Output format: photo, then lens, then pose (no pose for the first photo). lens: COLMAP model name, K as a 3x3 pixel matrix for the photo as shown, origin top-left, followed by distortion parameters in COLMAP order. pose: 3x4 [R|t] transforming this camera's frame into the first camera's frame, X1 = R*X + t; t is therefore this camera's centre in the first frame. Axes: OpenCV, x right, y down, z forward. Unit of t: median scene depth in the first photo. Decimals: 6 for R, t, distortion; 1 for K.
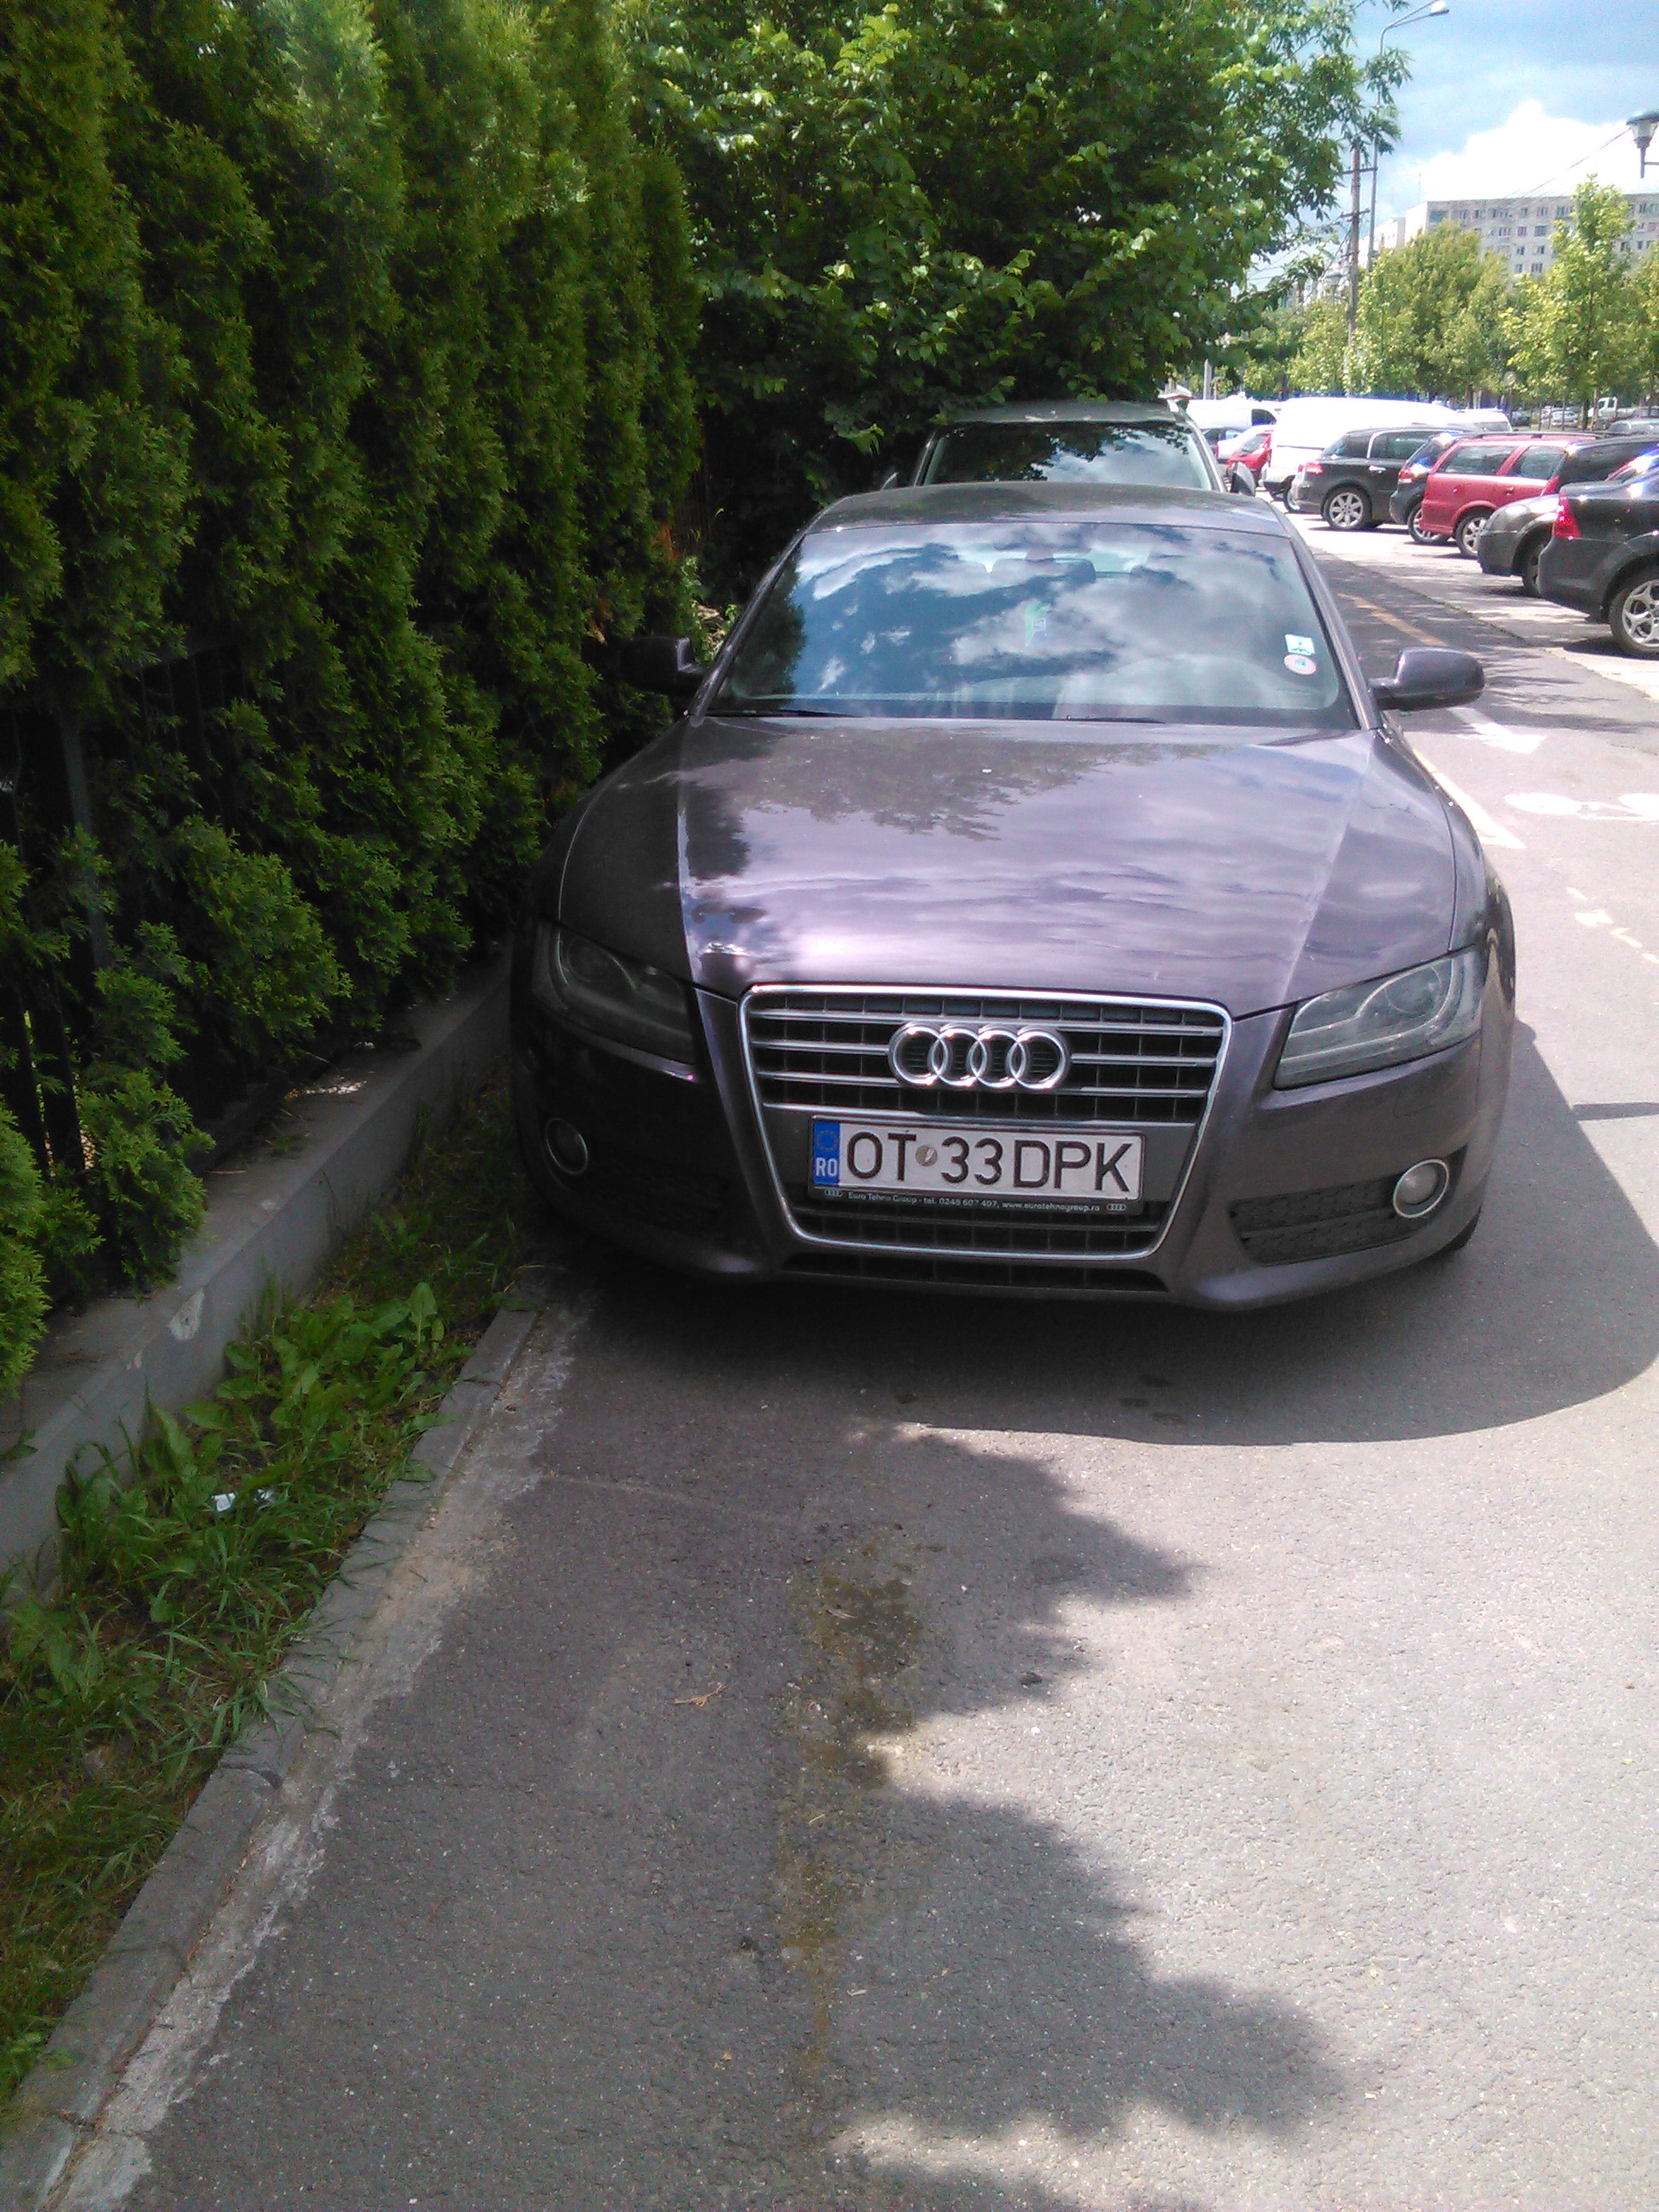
lens RADIAL K [[1977.8, 0, 829.5], [0, 1977.8, 1106.0], [0, 0, 1]] dist [-0.030337, 0.015908]
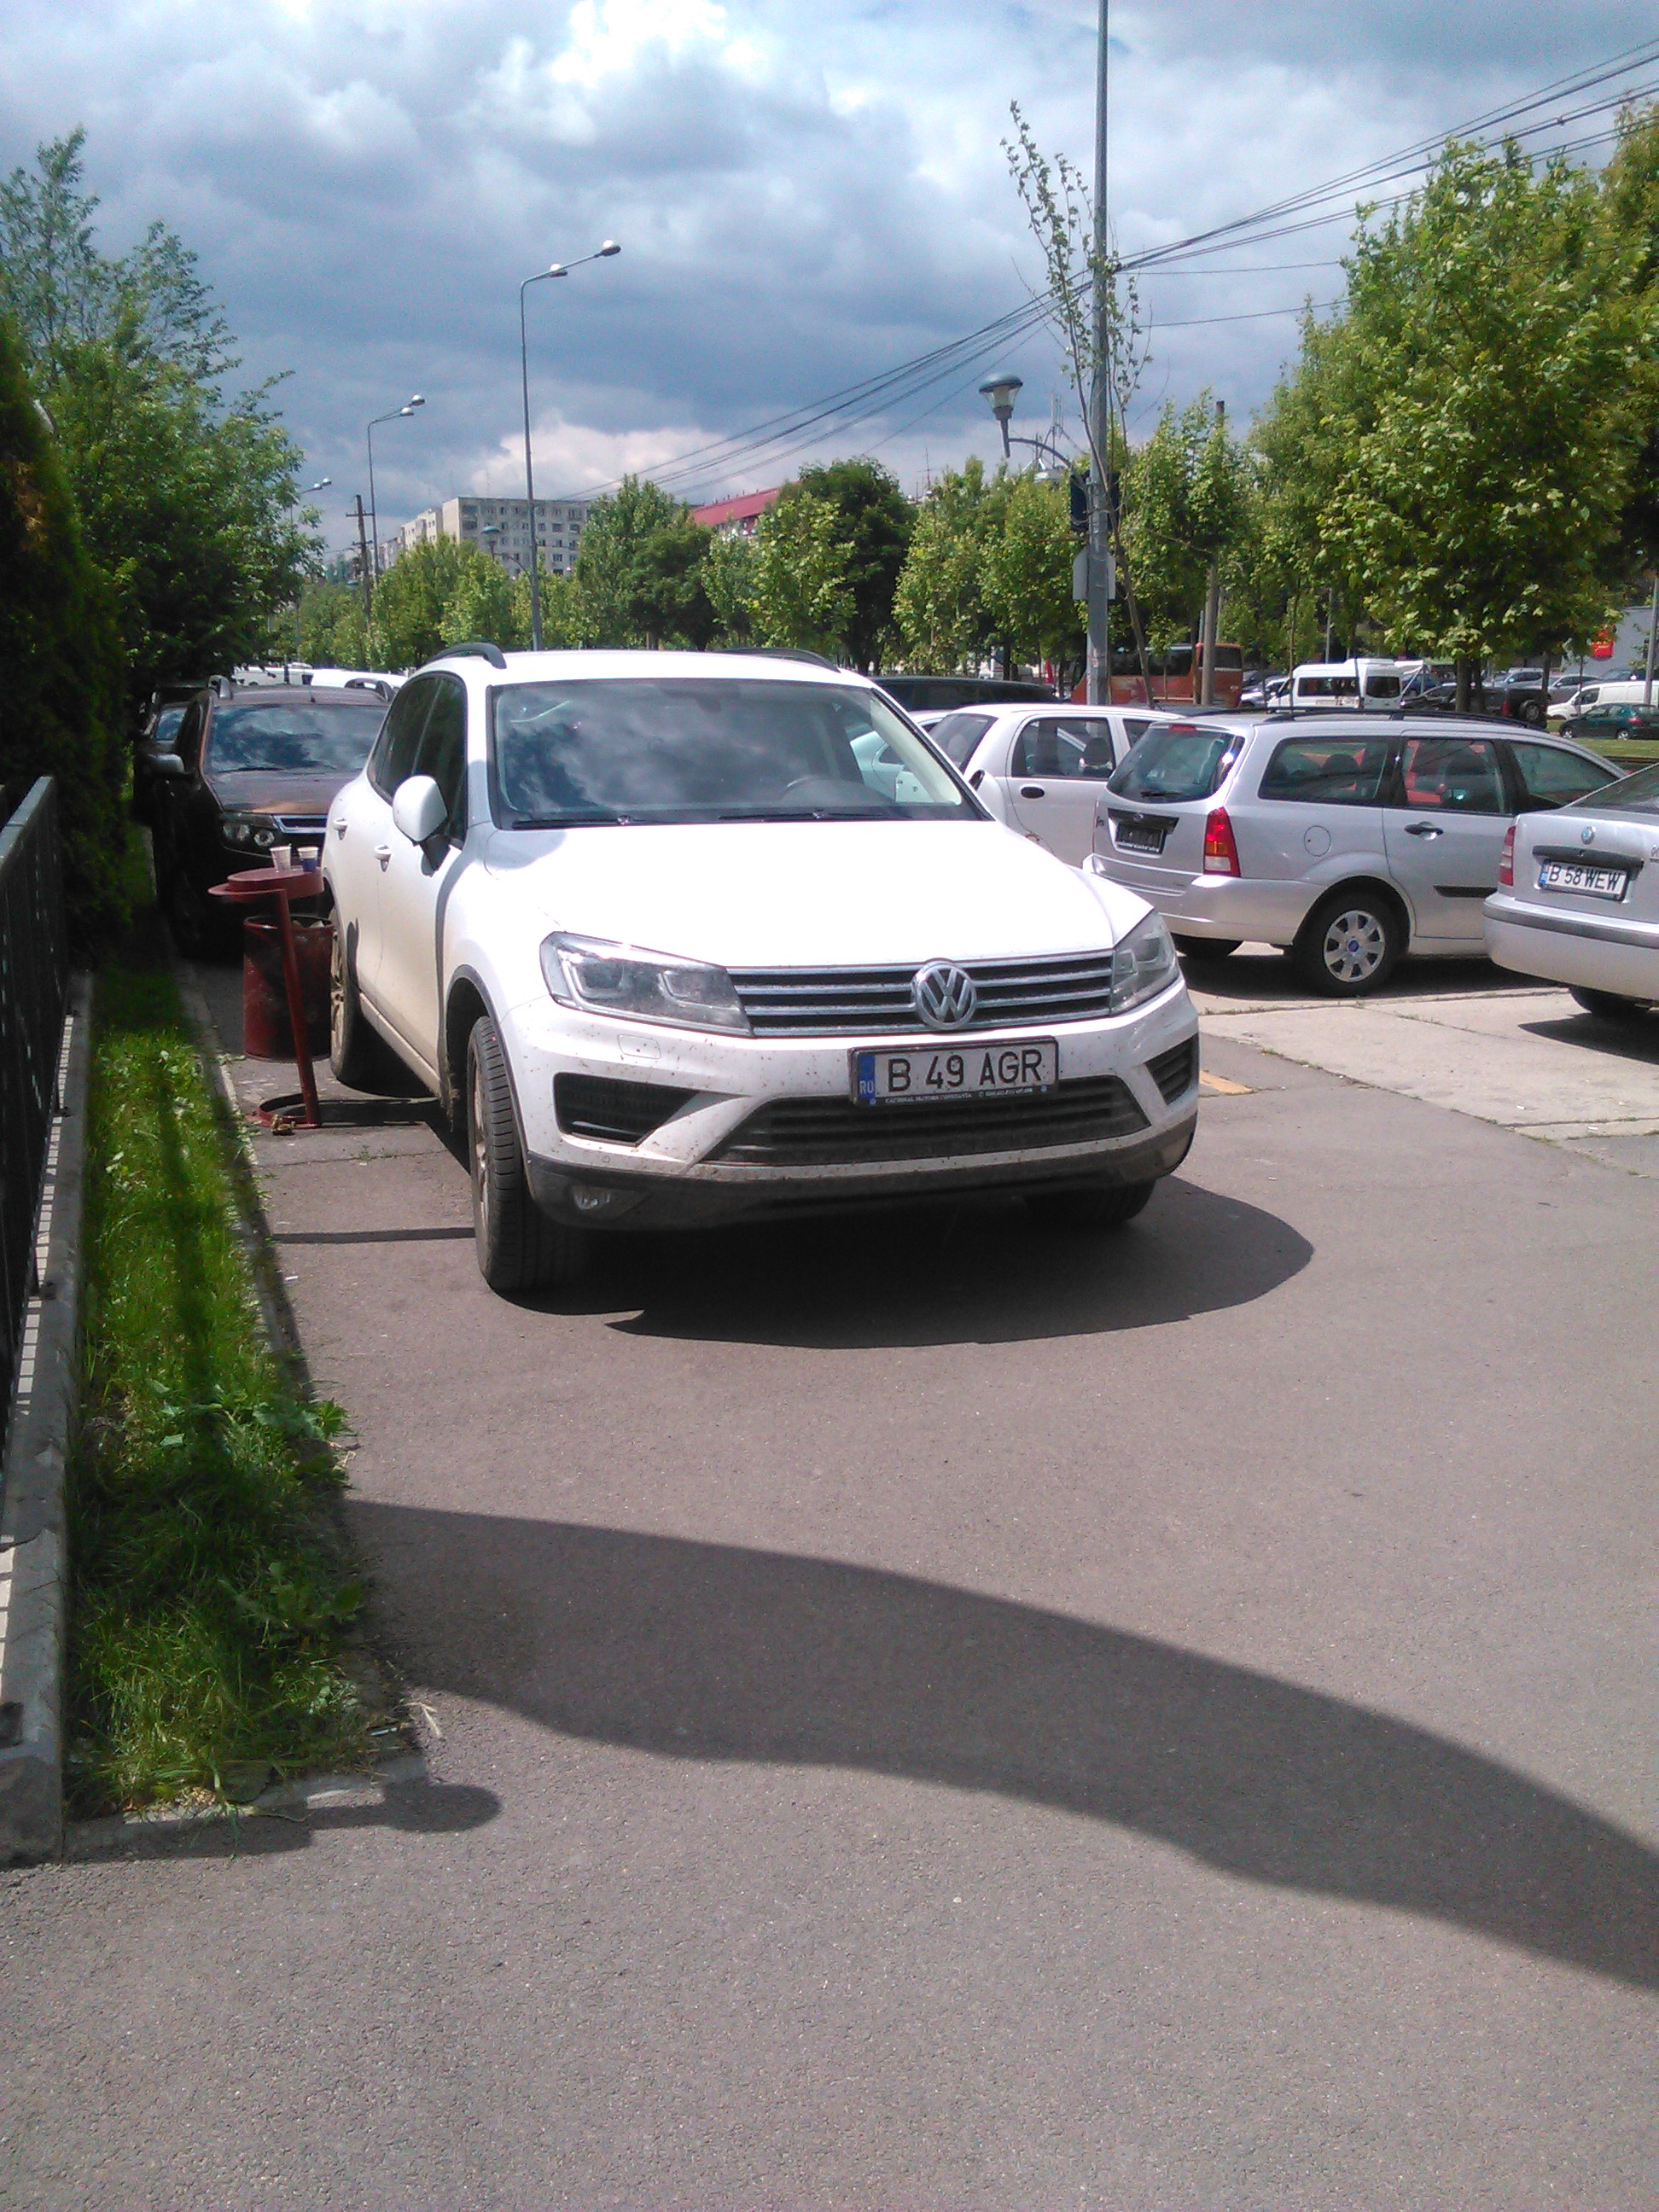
lens RADIAL K [[1977.8, 0, 829.5], [0, 1977.8, 1106.0], [0, 0, 1]] dist [-0.030337, 0.015908]
pose [[0.901955, -0.061426, 0.427440, -0.061609], [0.113247, 0.988834, -0.096865, 0.123792], [-0.416717, 0.135774, 0.898840, -0.365172]]
